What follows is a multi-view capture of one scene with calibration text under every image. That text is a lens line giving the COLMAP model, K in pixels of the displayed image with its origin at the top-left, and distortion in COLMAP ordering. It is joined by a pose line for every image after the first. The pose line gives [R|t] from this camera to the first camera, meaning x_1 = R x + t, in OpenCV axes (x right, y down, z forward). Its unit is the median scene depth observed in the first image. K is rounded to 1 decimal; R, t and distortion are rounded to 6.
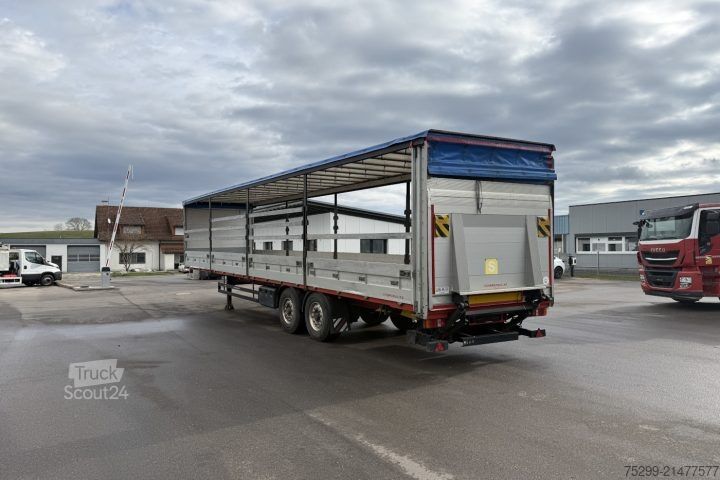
lens RADIAL K [[498.0, 0, 360.0], [0, 498.0, 240.0], [0, 0, 1]] dist [0.197953, 0.001009]
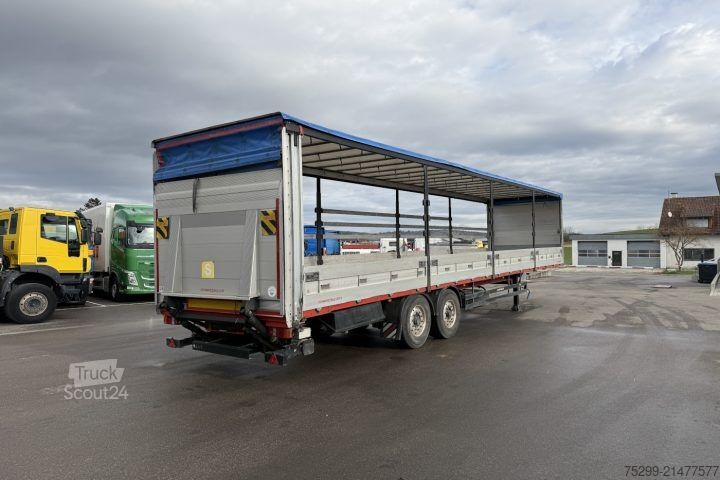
lens RADIAL K [[513.1, 0, 354.5], [0, 513.1, 243.2], [0, 0, 1]] dist [0.013751, -0.003993]
pose [[0.384879, -0.000977, -0.922967, 1.075435], [0.016106, 0.999854, 0.005658, 0.003126], [0.922827, -0.017043, 0.384838, 0.780215]]
